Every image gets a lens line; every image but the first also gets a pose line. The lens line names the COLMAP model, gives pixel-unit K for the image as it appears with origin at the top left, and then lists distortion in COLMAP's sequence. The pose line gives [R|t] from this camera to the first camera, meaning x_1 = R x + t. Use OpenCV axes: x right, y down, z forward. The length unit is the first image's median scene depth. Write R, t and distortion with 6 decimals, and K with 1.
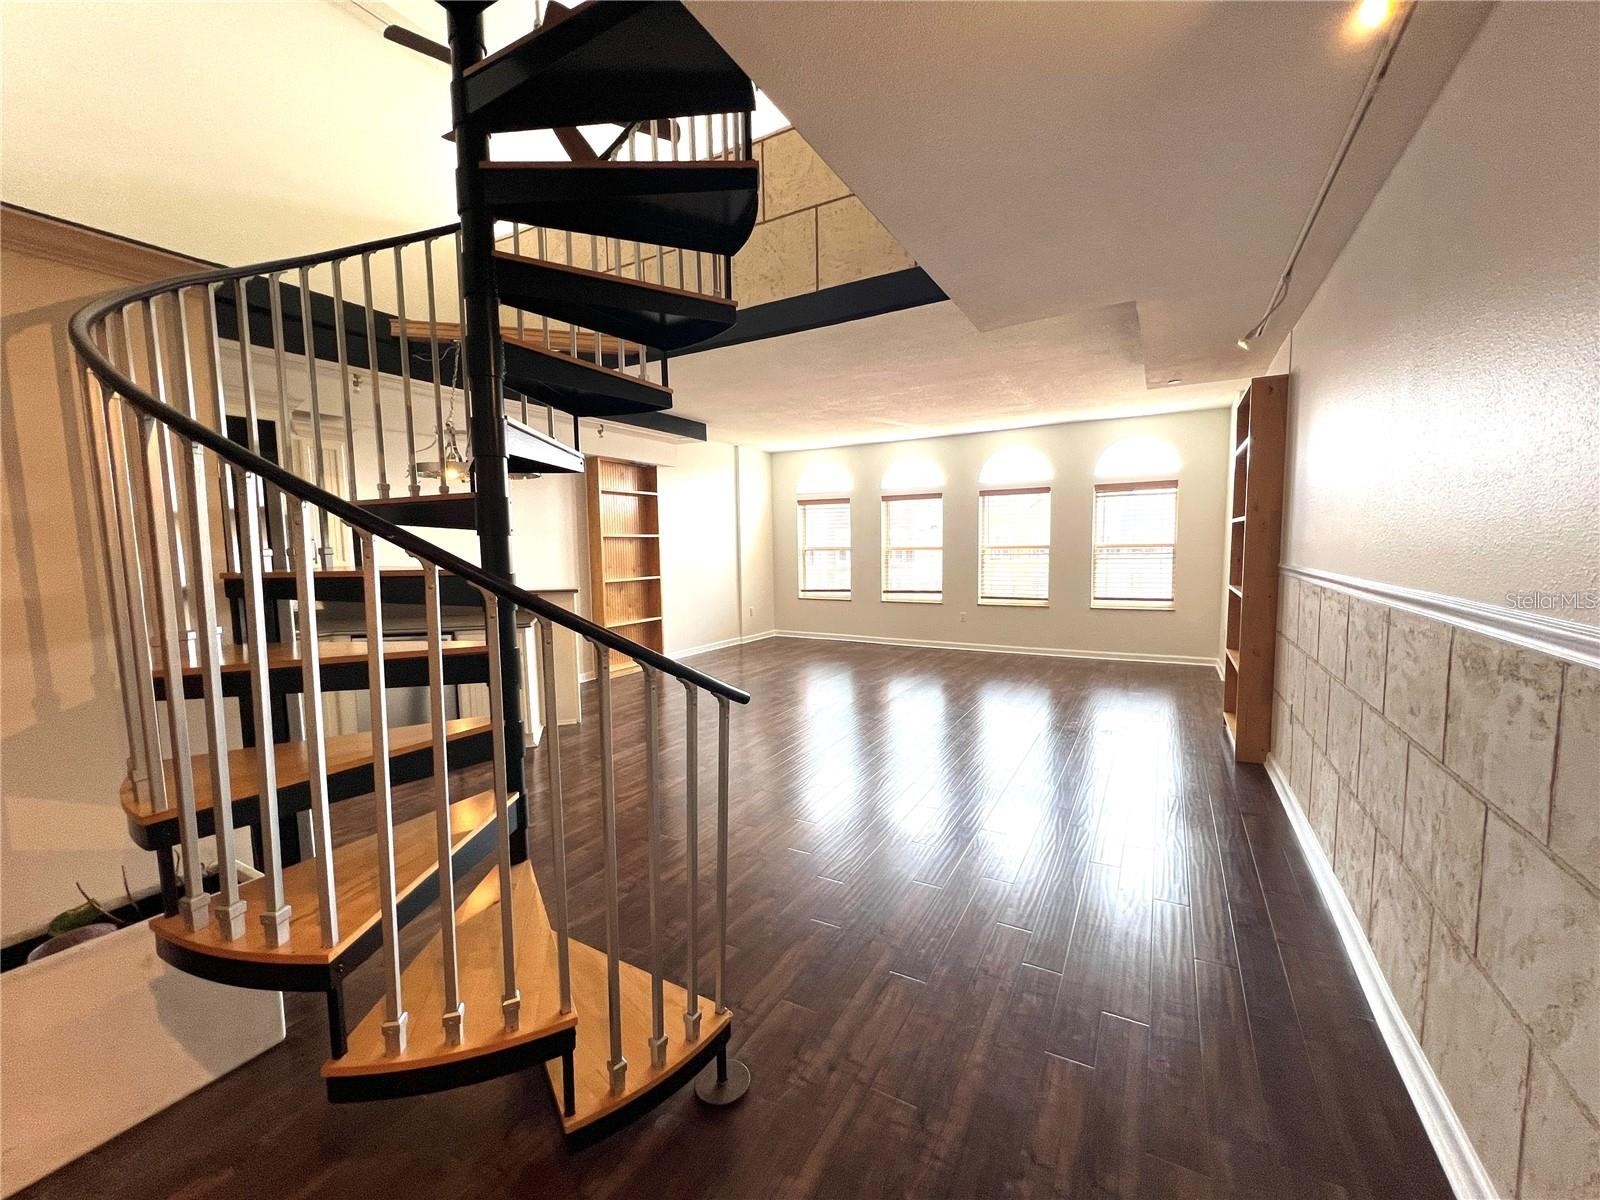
lens RADIAL K [[636.6, 0, 800.0], [0, 636.6, 600.0], [0, 0, 1]] dist [-0.000378, -0.000181]
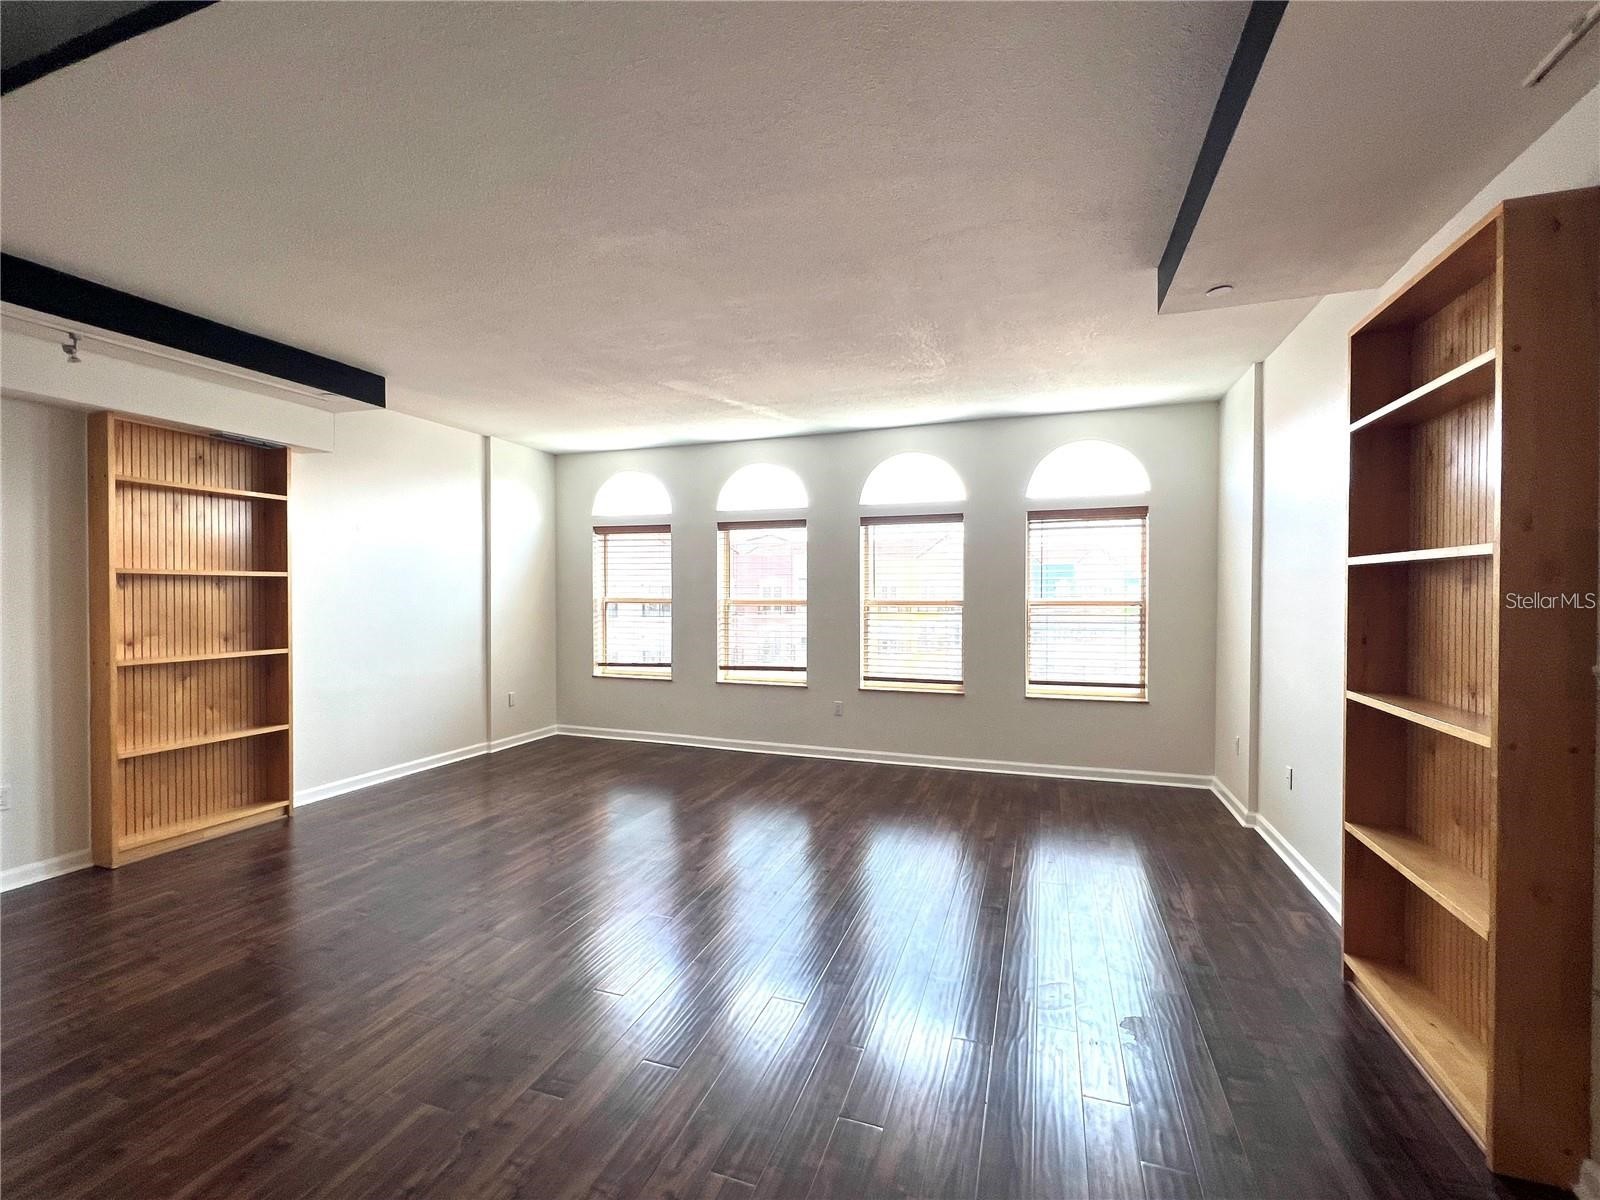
lens RADIAL K [[693.6, 0, 800.0], [0, 693.6, 600.0], [0, 0, 1]] dist [-0.000813, -0.000011]
pose [[0.984192, 0.012825, 0.176641, 0.095839], [0.000693, 0.997088, -0.076258, -0.031429], [-0.177105, 0.075175, 0.981317, 0.317372]]
